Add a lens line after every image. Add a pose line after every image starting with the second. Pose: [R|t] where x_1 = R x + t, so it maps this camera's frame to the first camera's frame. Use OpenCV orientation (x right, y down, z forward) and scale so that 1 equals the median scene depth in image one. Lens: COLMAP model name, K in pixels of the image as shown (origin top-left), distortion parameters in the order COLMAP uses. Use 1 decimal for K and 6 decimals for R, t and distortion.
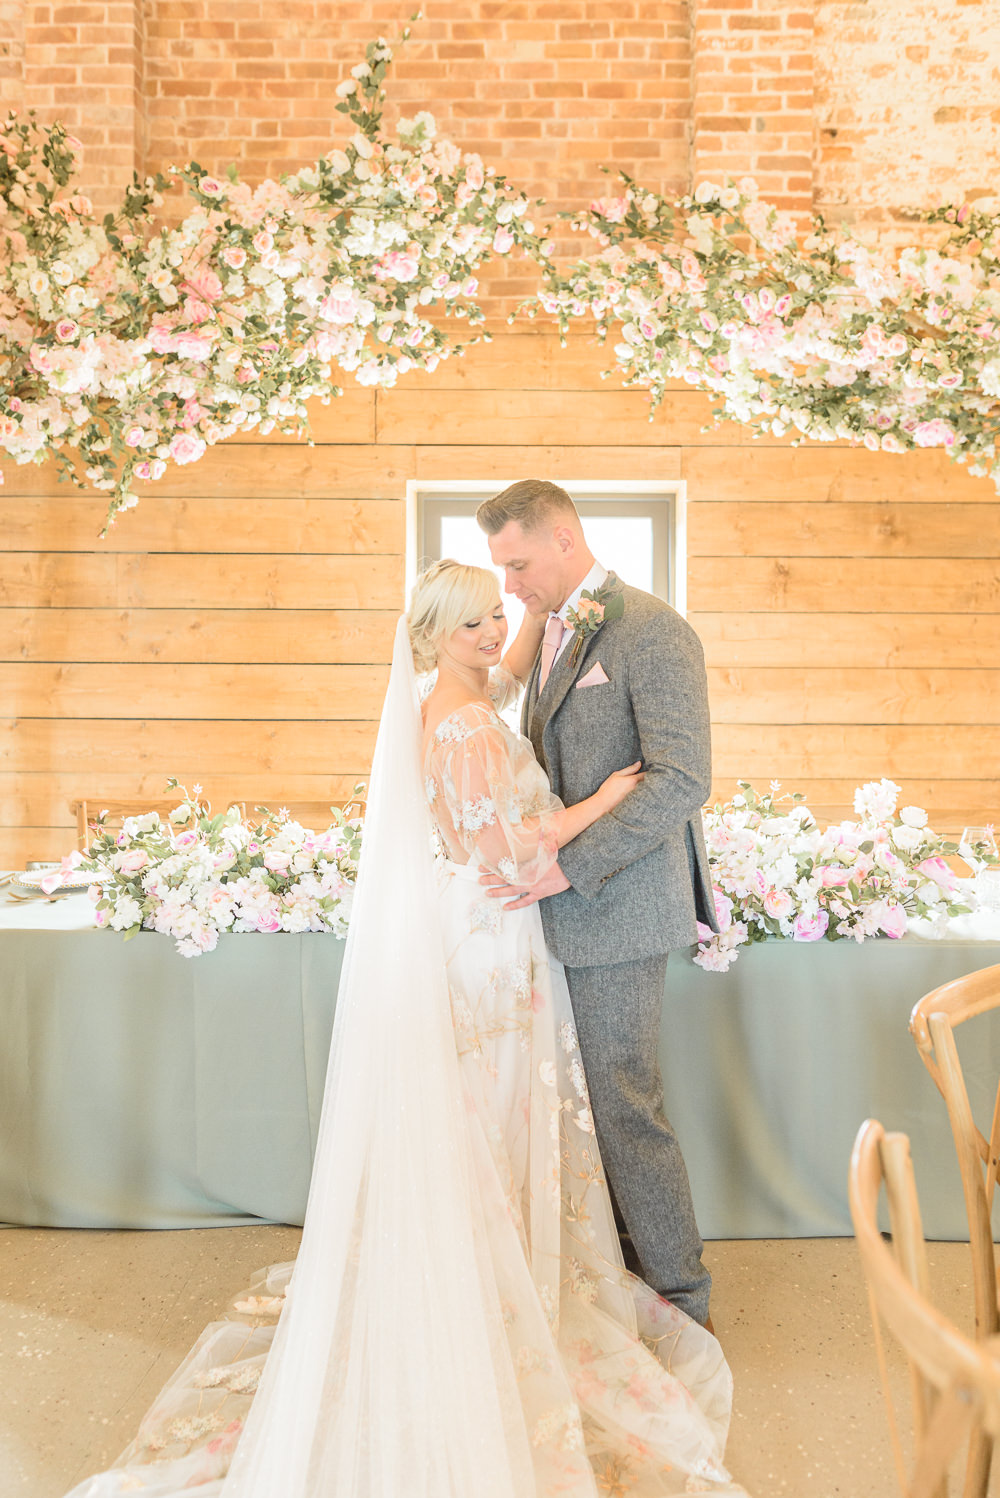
lens RADIAL K [[1357.0, 0, 549.1], [0, 1357.0, 635.5], [0, 0, 1]] dist [0.000293, -0.004150]
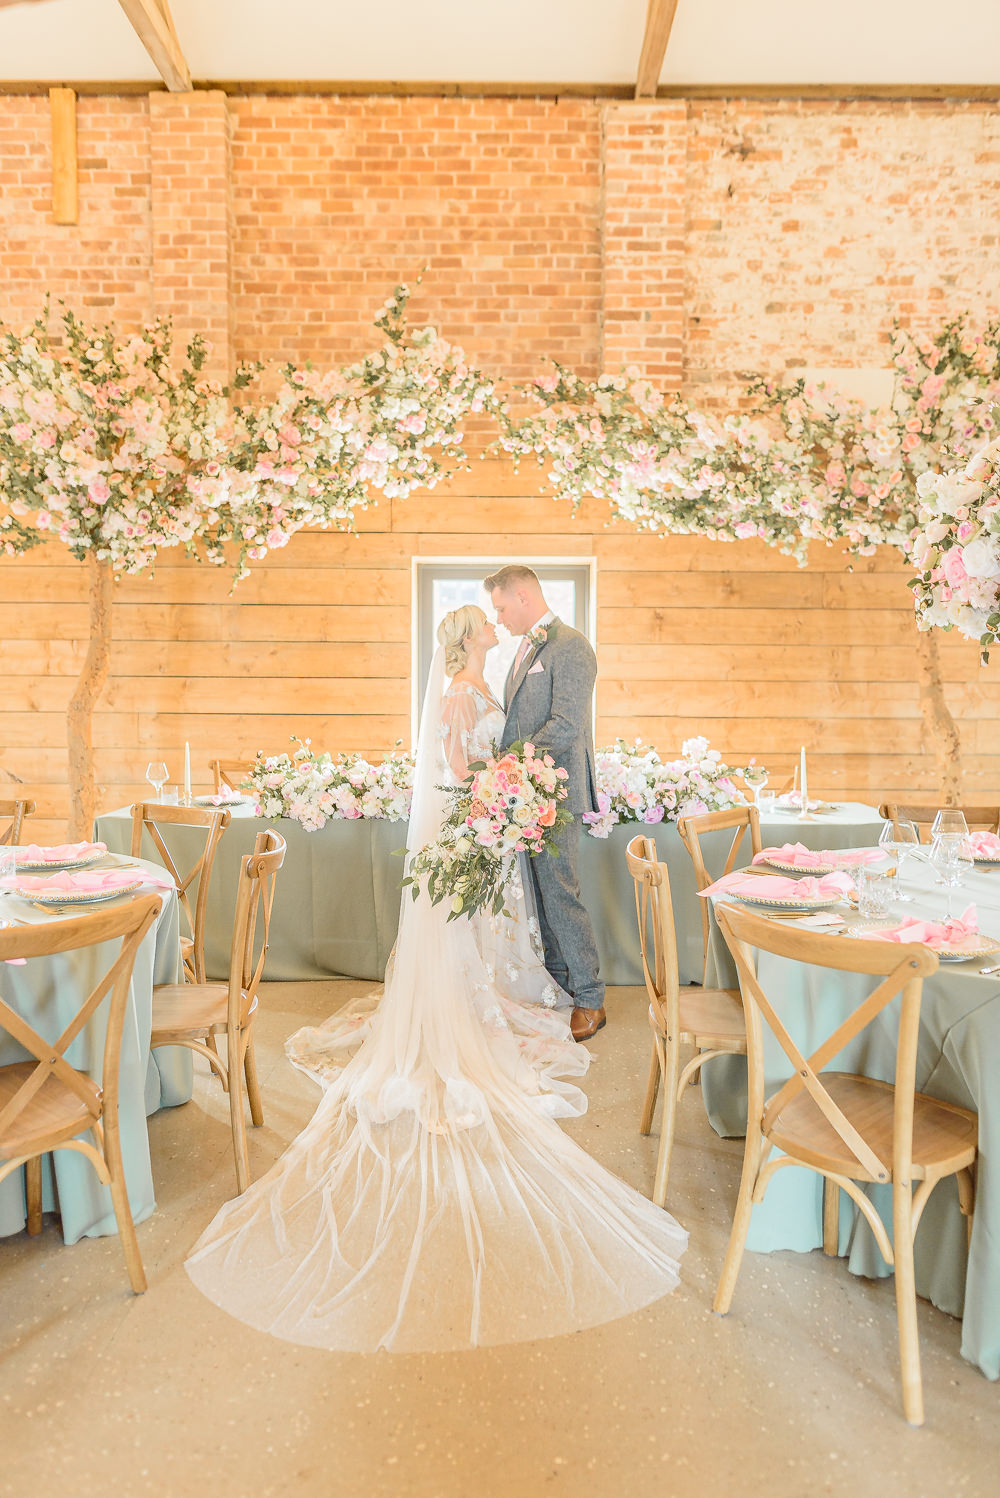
lens RADIAL K [[1088.7, 0, 500.0], [0, 1088.7, 749.0], [0, 0, 1]] dist [0.000144, 0.001929]
pose [[0.999999, 0.000883, -0.000497, -0.005795], [-0.000844, 0.997332, 0.072998, 0.011387], [0.000560, -0.072997, 0.997332, -0.231306]]
